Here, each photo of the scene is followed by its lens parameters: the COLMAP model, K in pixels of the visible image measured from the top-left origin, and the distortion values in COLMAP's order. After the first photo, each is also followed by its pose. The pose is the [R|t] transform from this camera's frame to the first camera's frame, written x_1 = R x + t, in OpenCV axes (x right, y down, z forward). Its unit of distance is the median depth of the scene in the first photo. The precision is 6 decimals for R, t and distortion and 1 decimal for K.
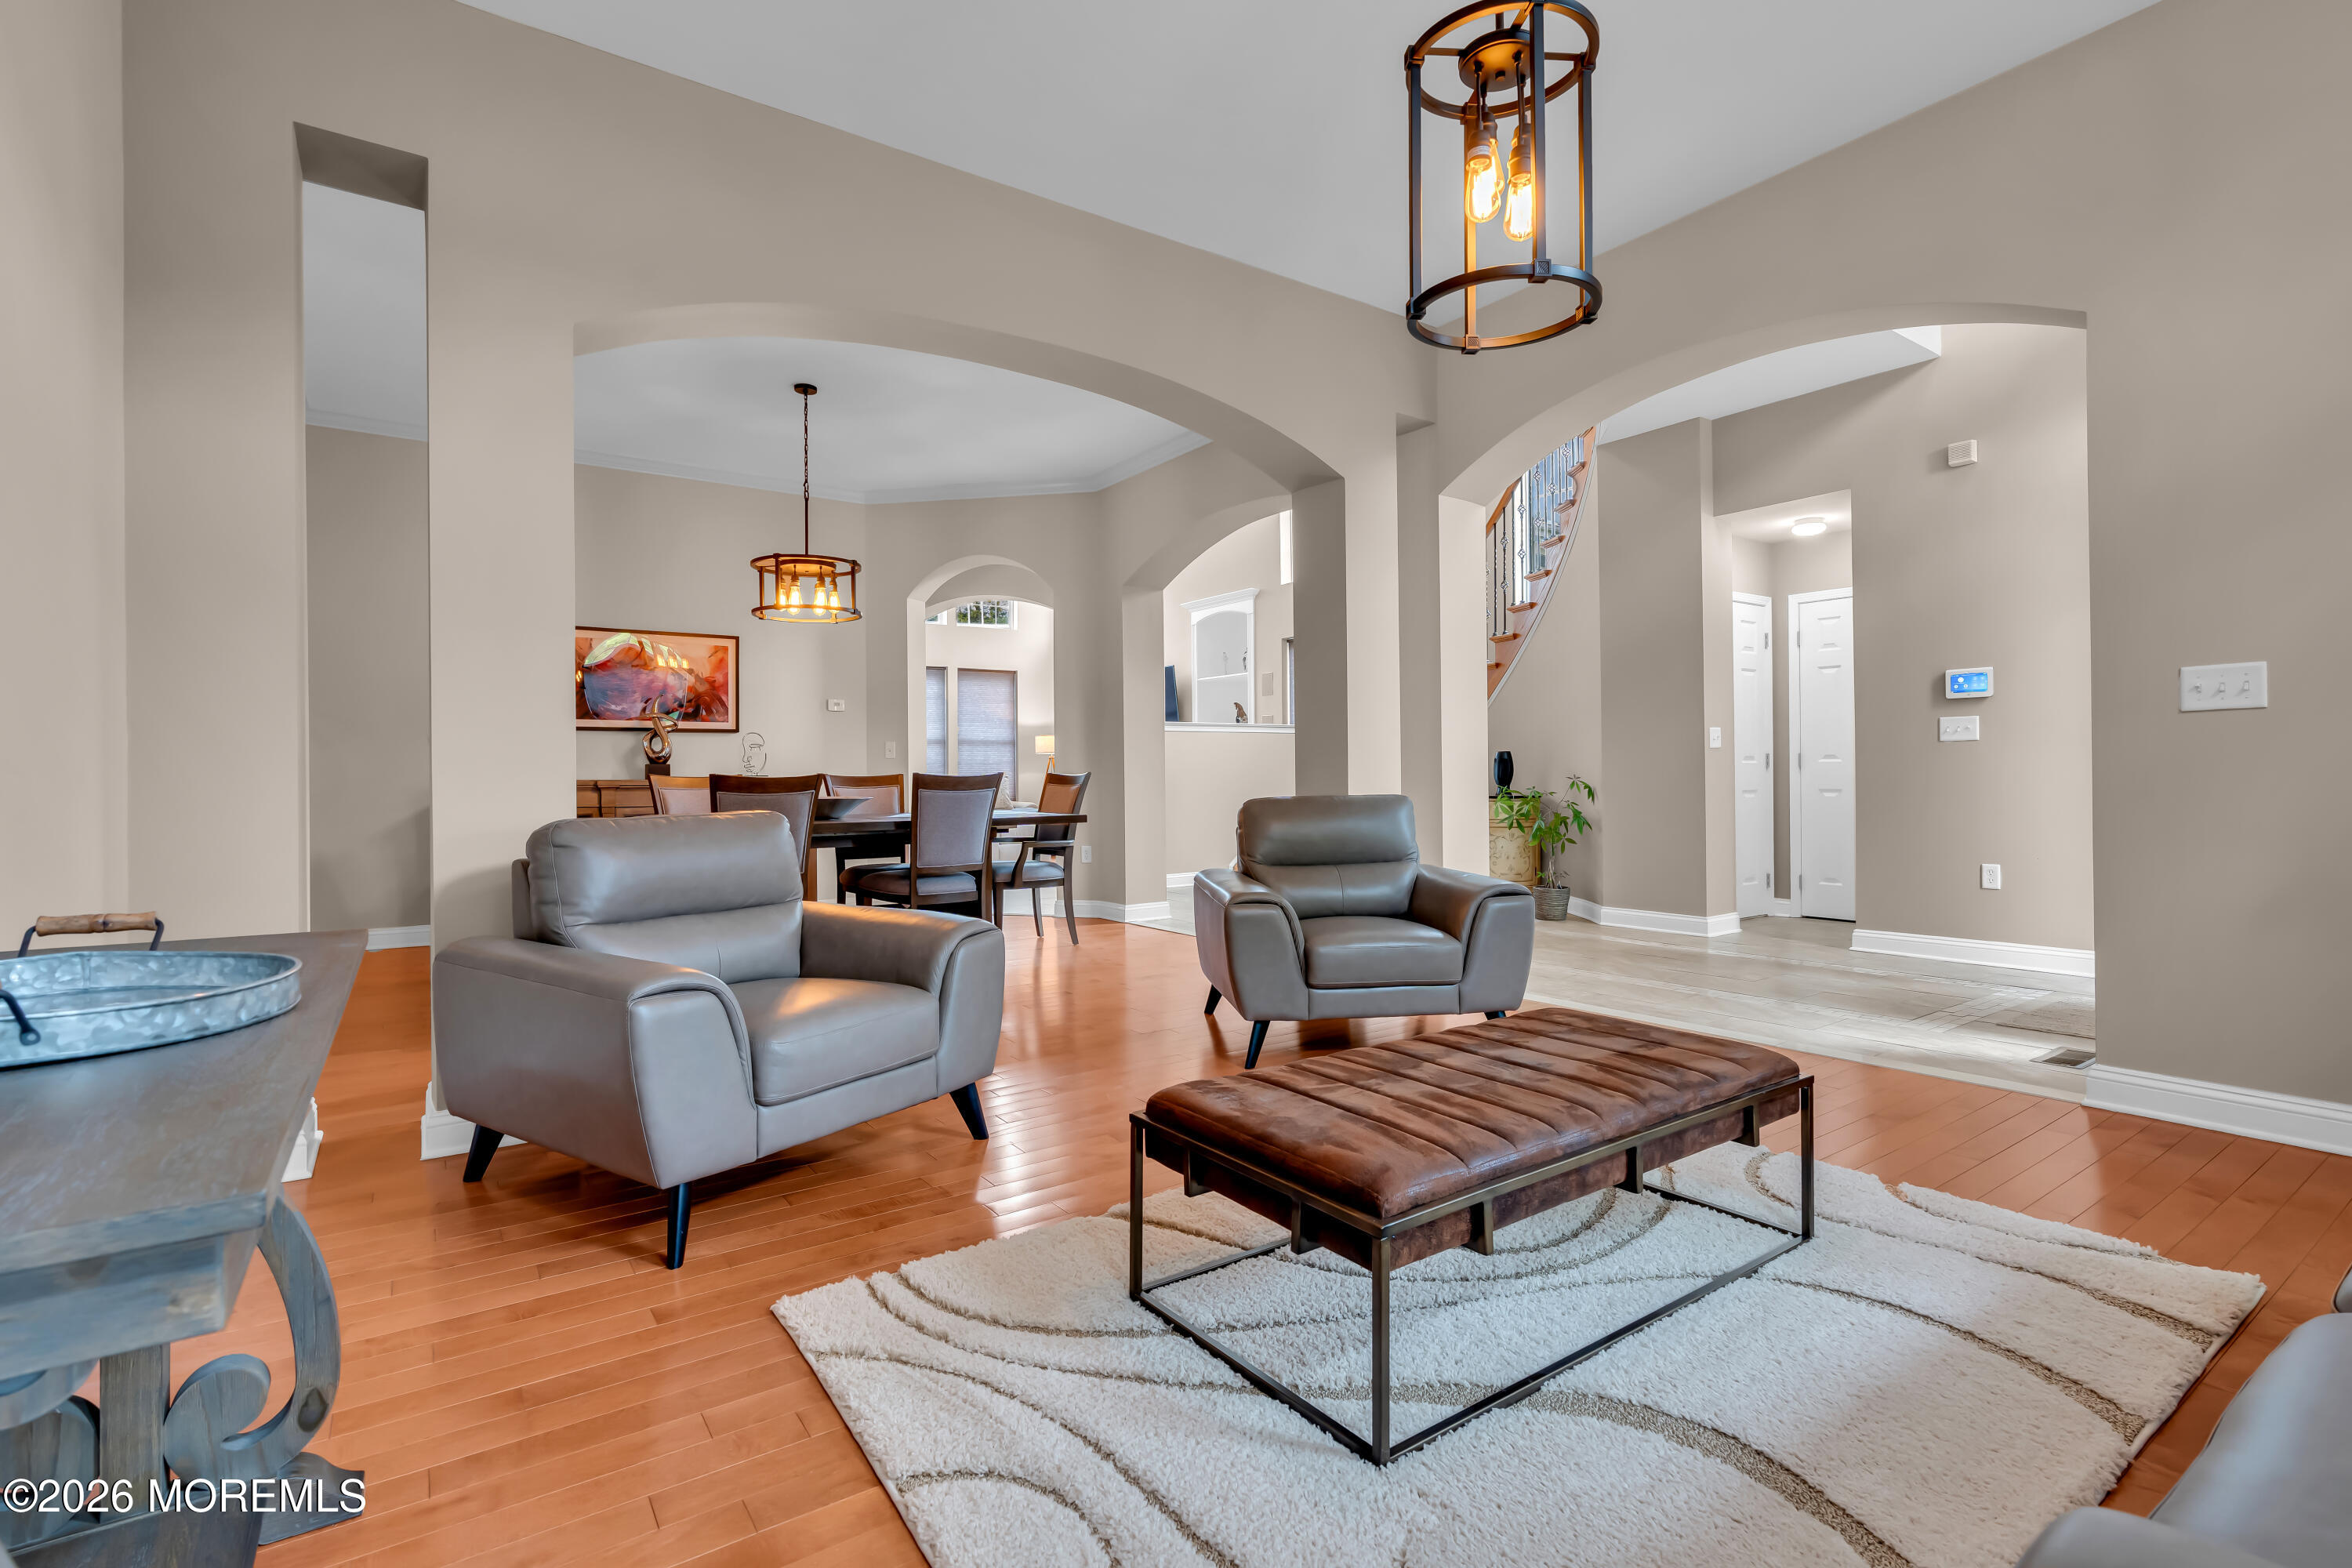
lens RADIAL K [[1070.3, 0, 1184.8], [0, 1070.3, 789.3], [0, 0, 1]] dist [-0.007097, 0.004718]
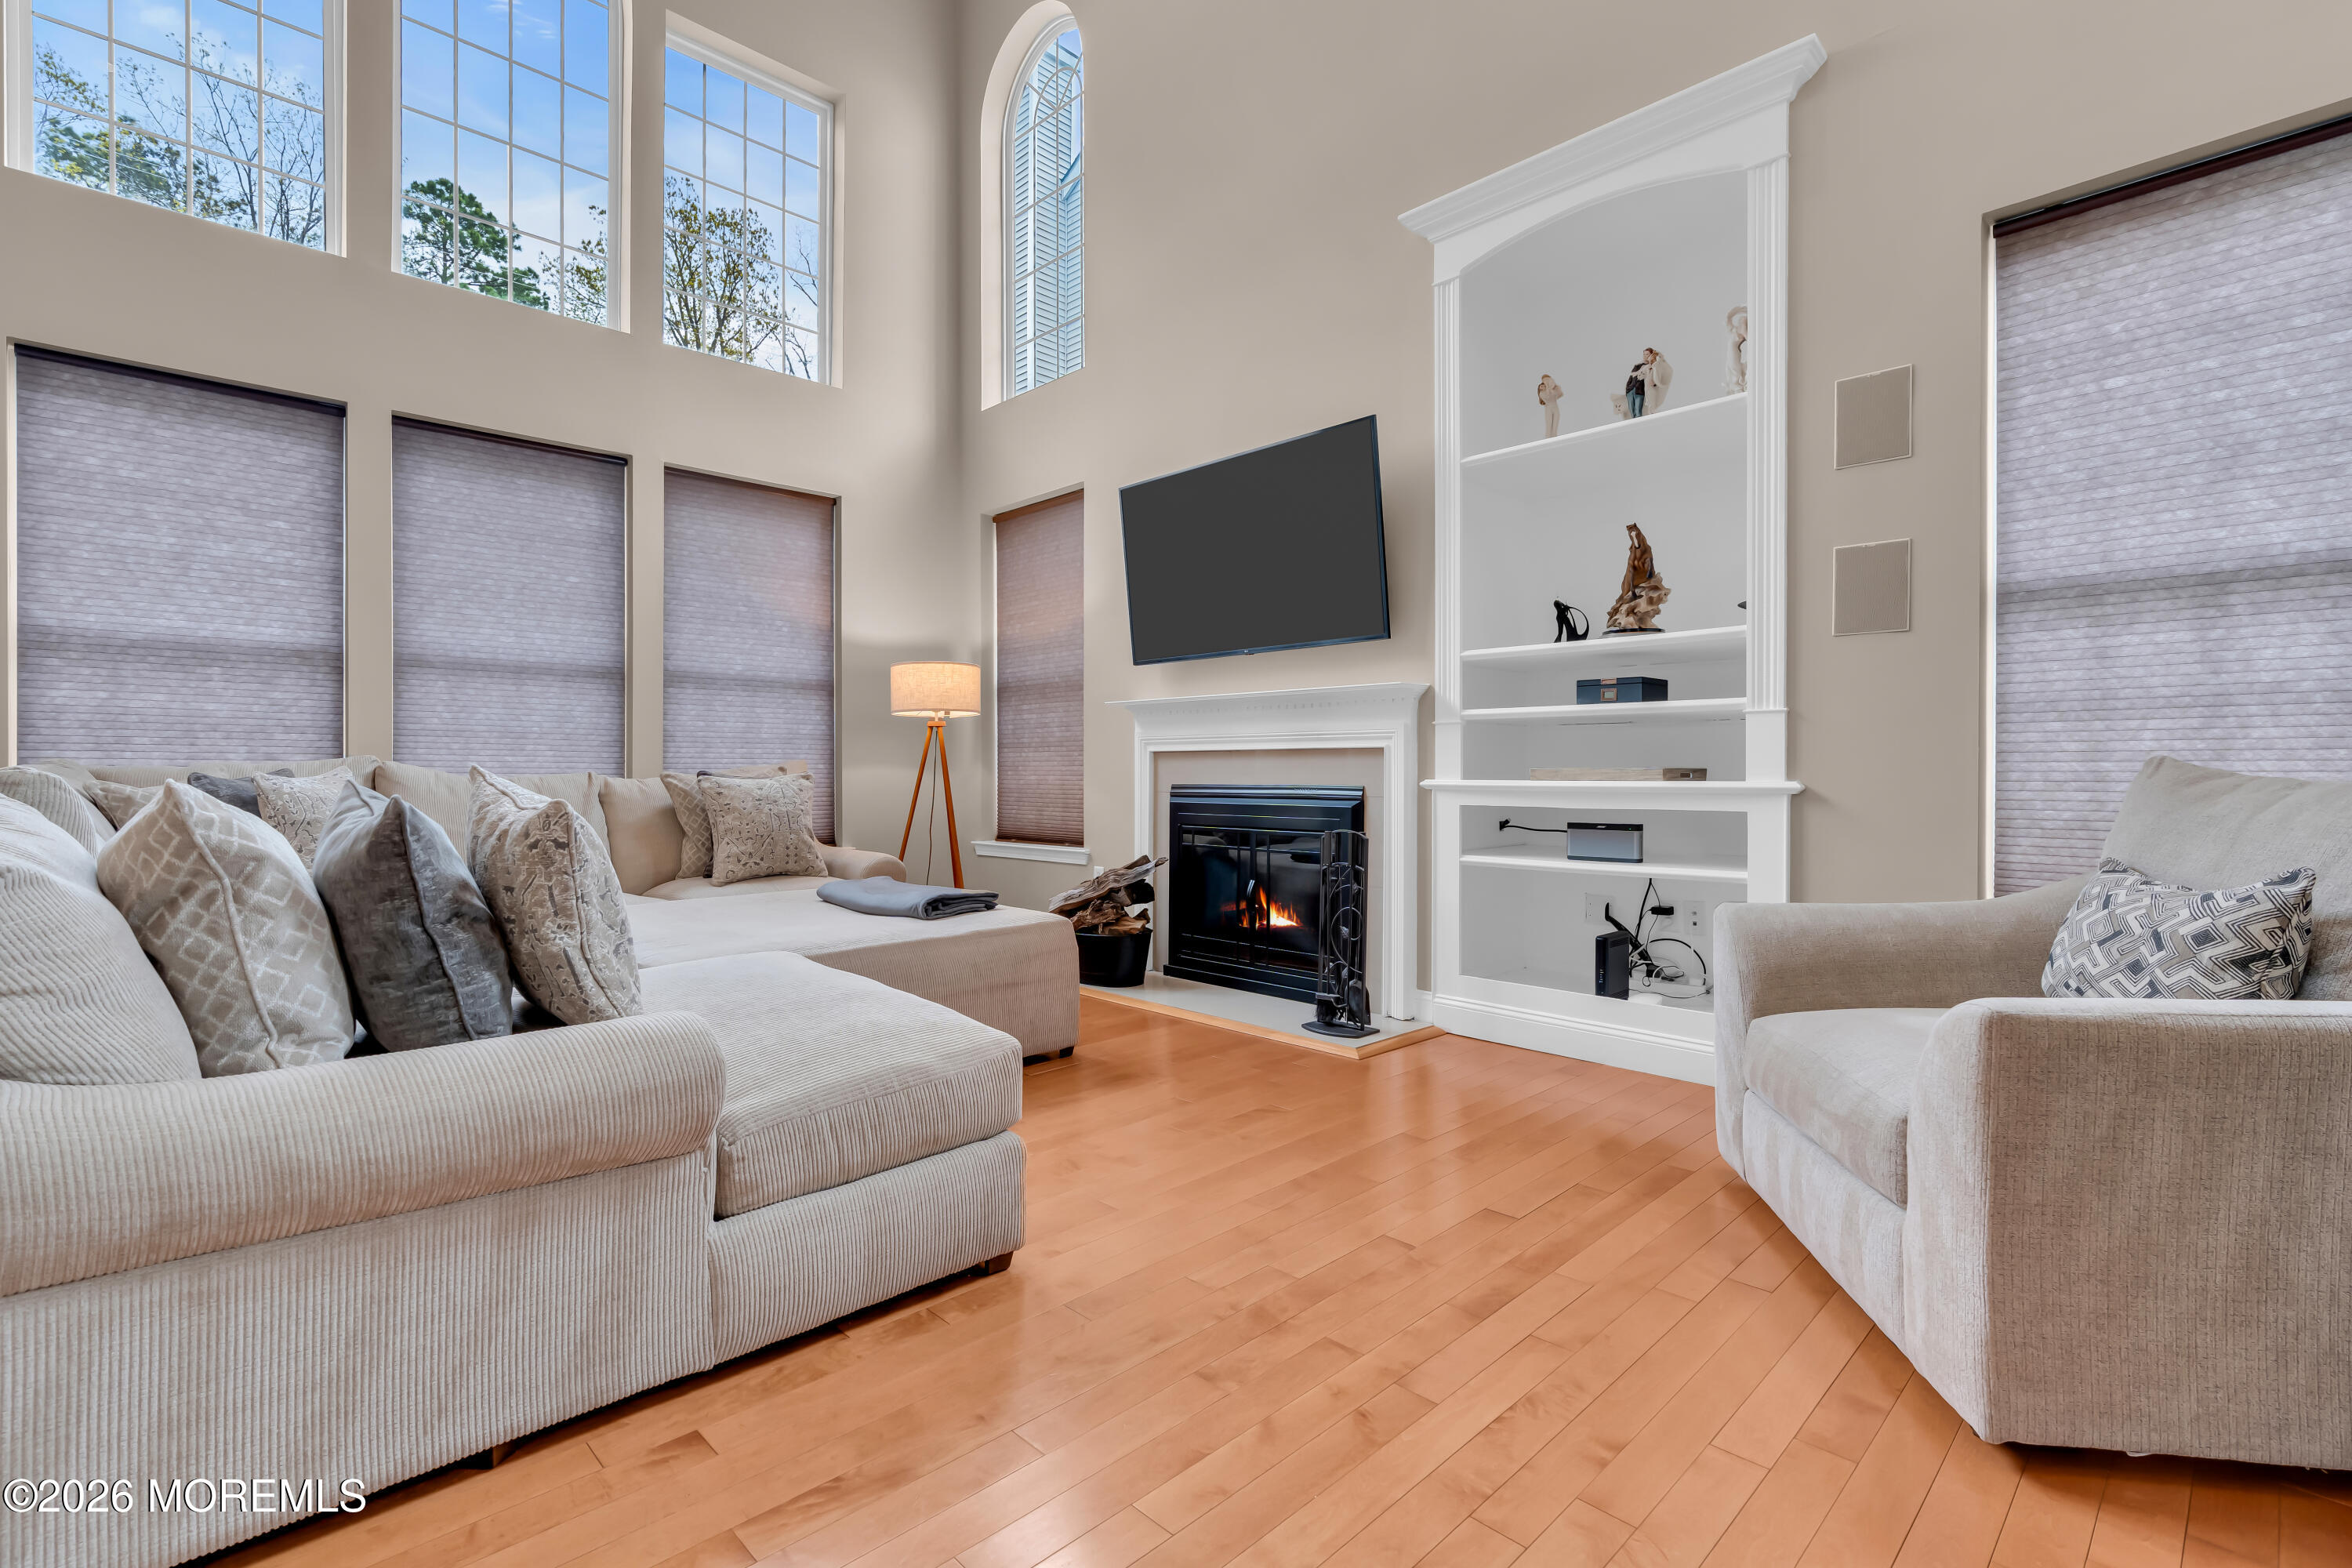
lens RADIAL K [[1070.3, 0, 1179.5], [0, 1070.3, 771.2], [0, 0, 1]] dist [-0.007097, 0.004718]
pose [[0.988419, 0.002628, 0.151725, -0.214040], [-0.000449, 0.999896, -0.014392, -0.019660], [-0.151747, 0.014157, 0.988318, 1.365662]]
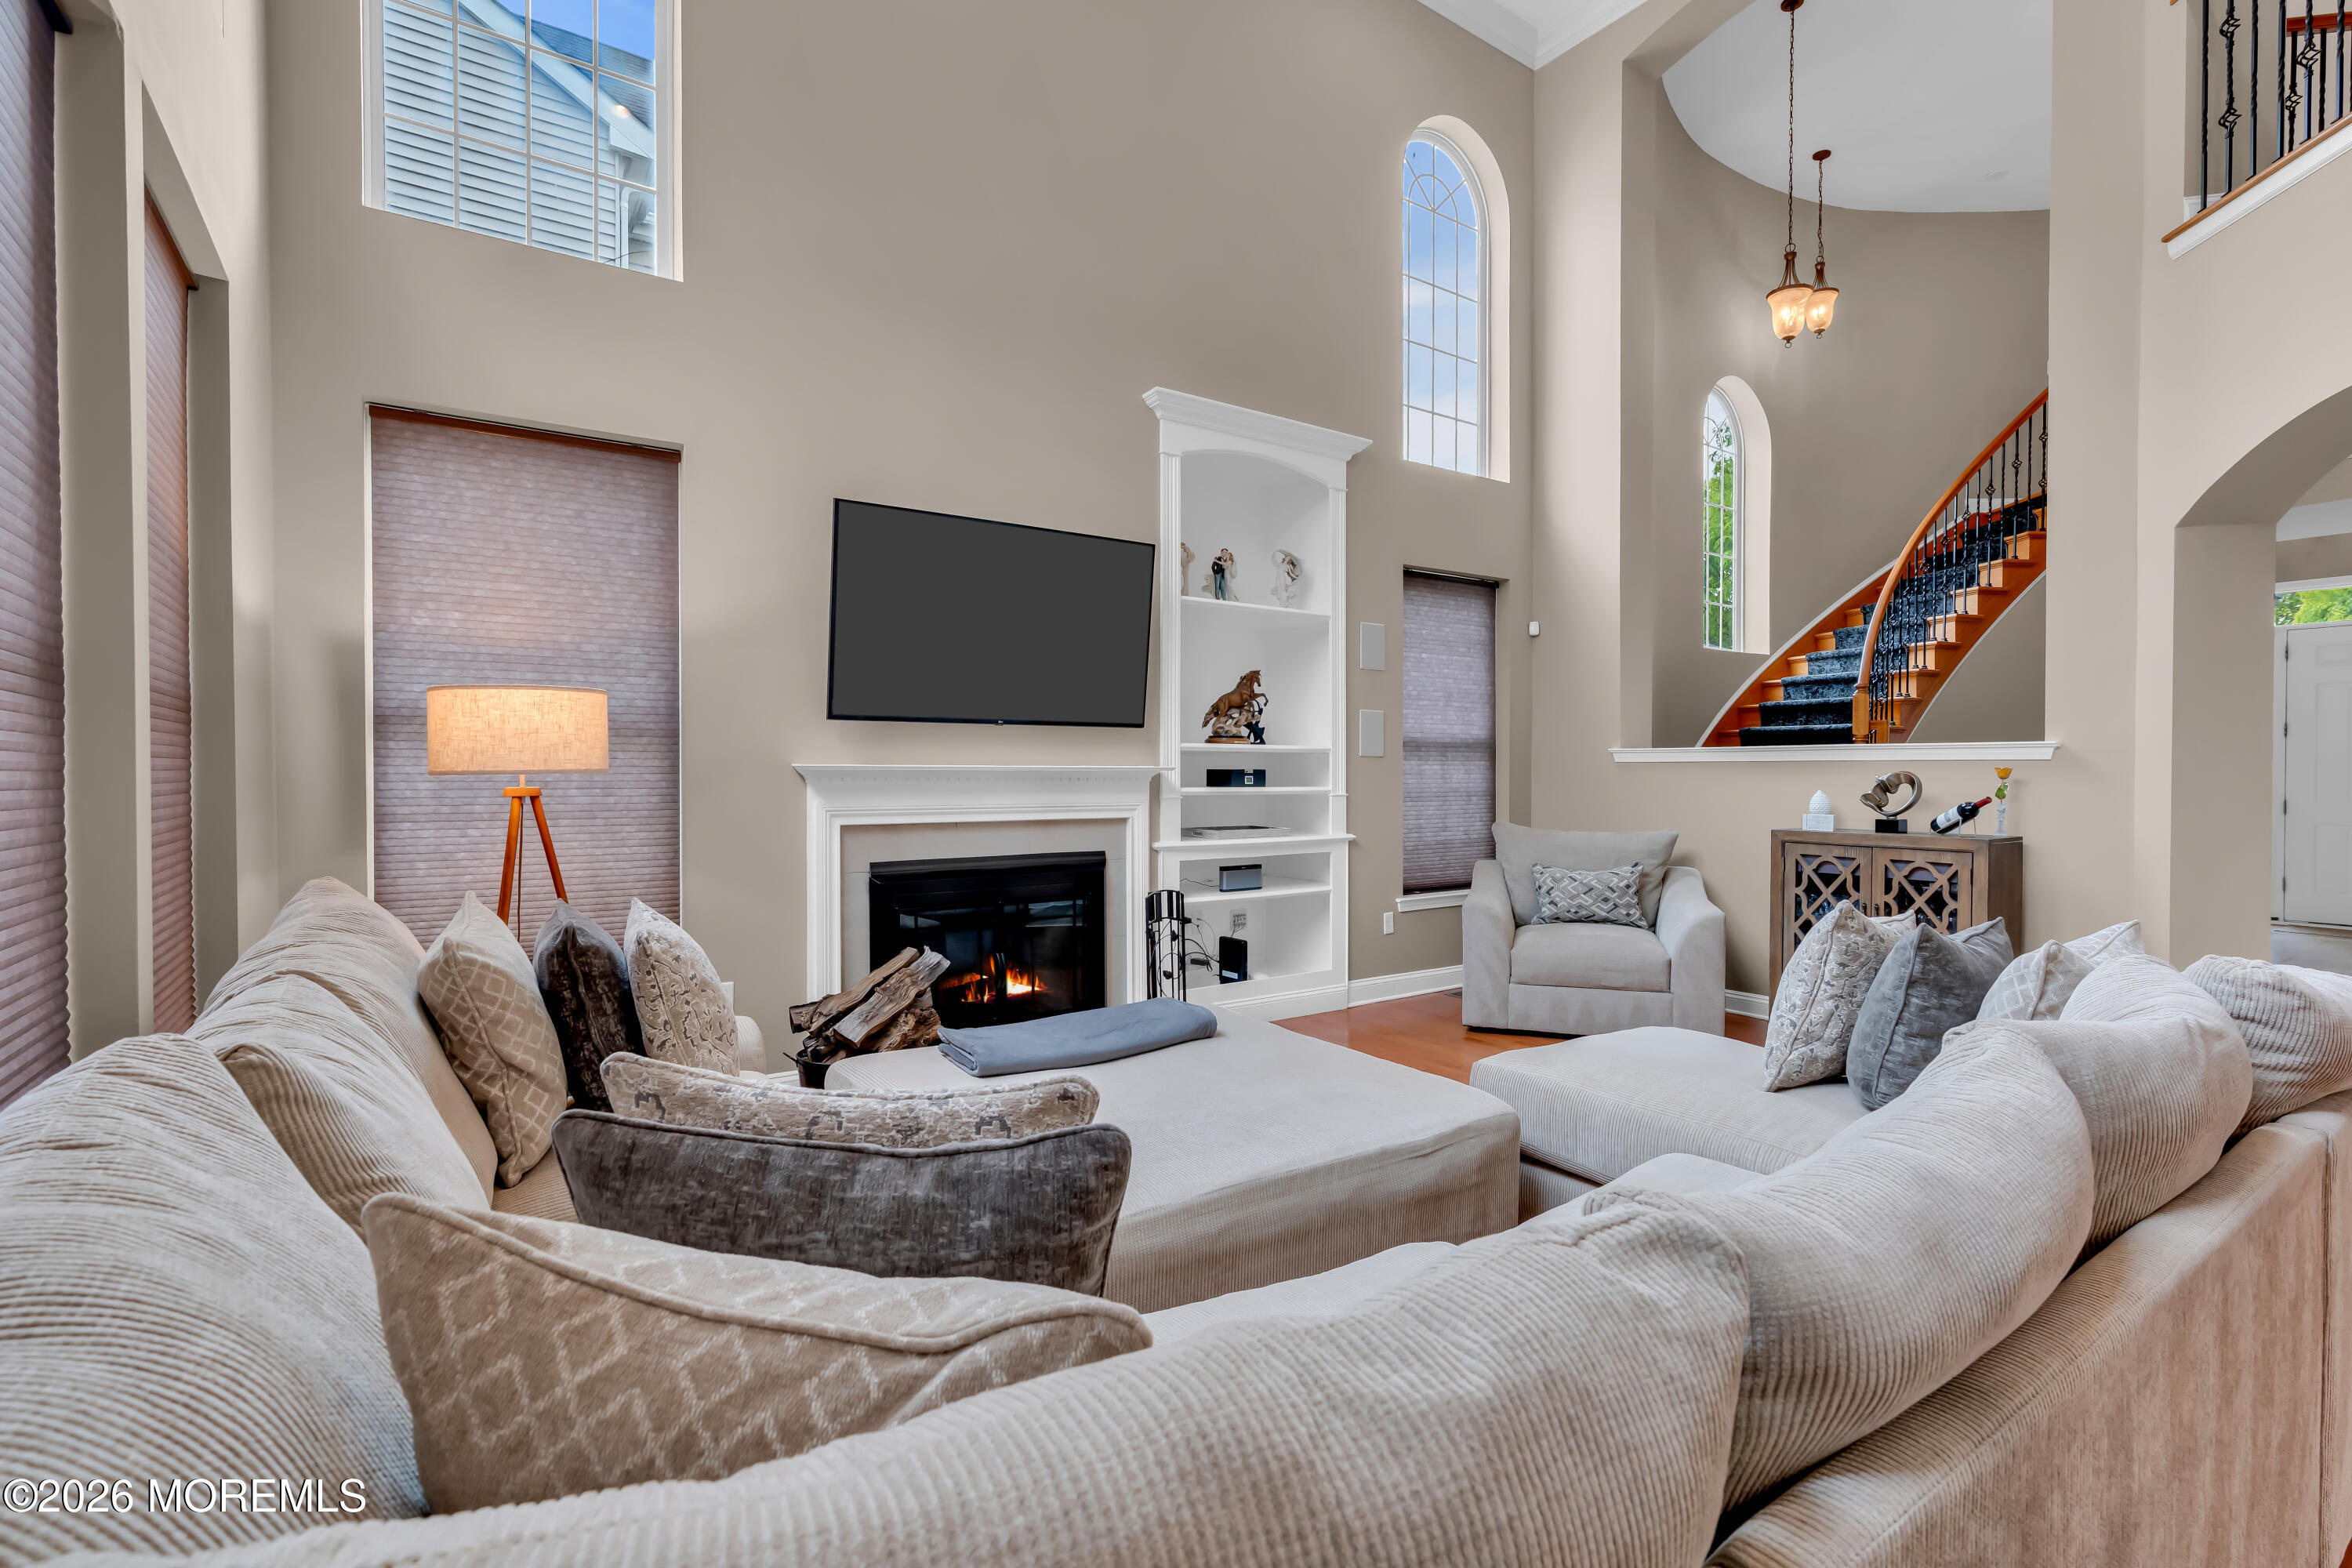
lens RADIAL K [[1070.3, 0, 1146.1], [0, 1070.3, 771.9], [0, 0, 1]] dist [-0.007097, 0.004718]
pose [[0.024533, 0.000621, 0.999699, -0.731704], [0.013423, 0.999909, -0.000951, -0.072232], [-0.999609, 0.013442, 0.024522, 1.915569]]
